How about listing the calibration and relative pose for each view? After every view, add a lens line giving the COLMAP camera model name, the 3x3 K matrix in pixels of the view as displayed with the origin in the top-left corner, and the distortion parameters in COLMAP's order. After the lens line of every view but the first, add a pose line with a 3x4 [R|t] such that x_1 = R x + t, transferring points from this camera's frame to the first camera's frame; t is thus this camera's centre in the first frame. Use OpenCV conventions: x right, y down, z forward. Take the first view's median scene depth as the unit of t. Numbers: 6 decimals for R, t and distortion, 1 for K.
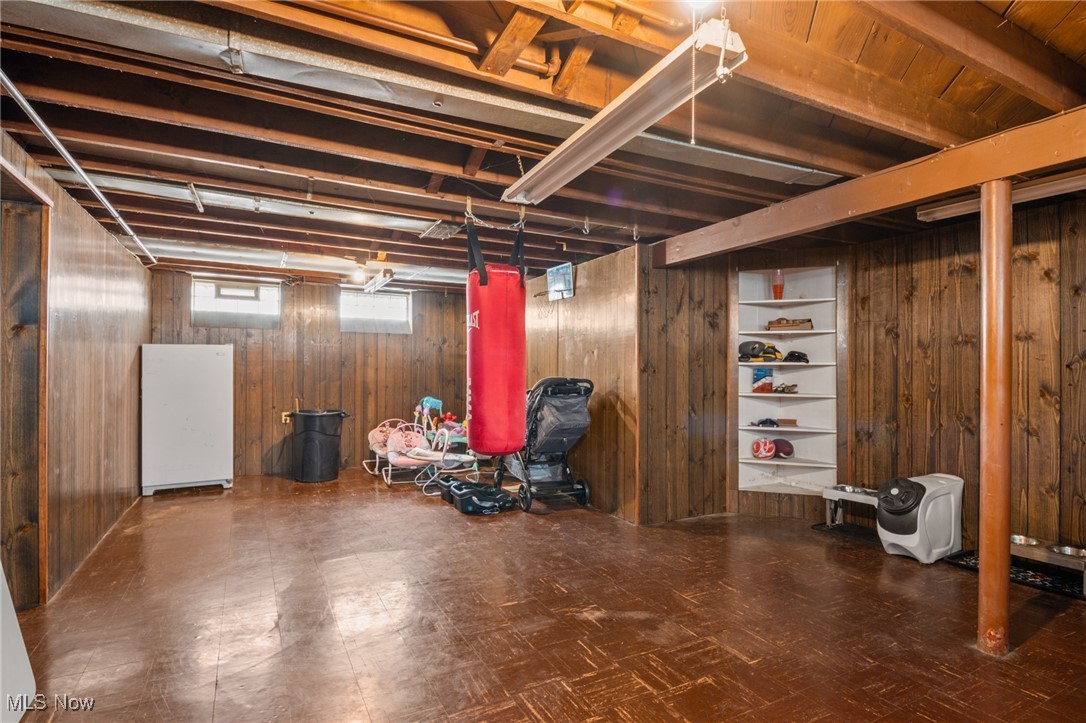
lens RADIAL K [[551.0, 0, 546.2], [0, 551.0, 366.3], [0, 0, 1]] dist [0.000795, -0.008248]
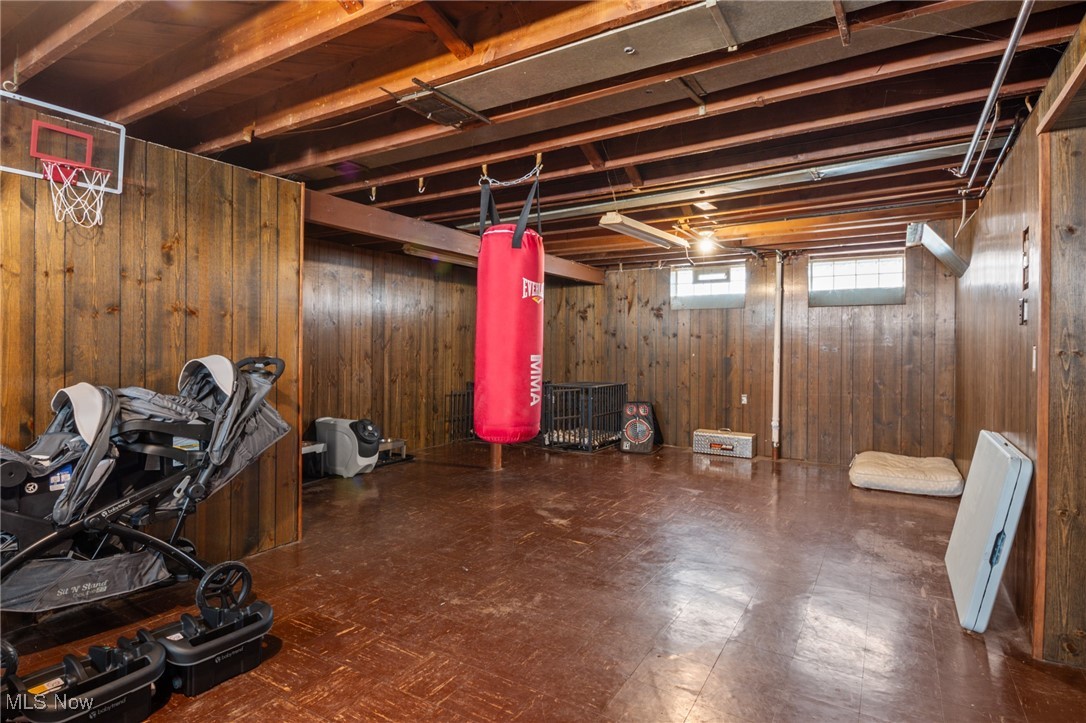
lens RADIAL K [[551.0, 0, 548.0], [0, 551.0, 351.4], [0, 0, 1]] dist [0.000795, -0.008248]
pose [[-0.503655, -0.013406, 0.863801, -1.037200], [-0.011920, 0.999892, 0.008569, 0.011634], [-0.863823, -0.005981, -0.503760, 1.637776]]
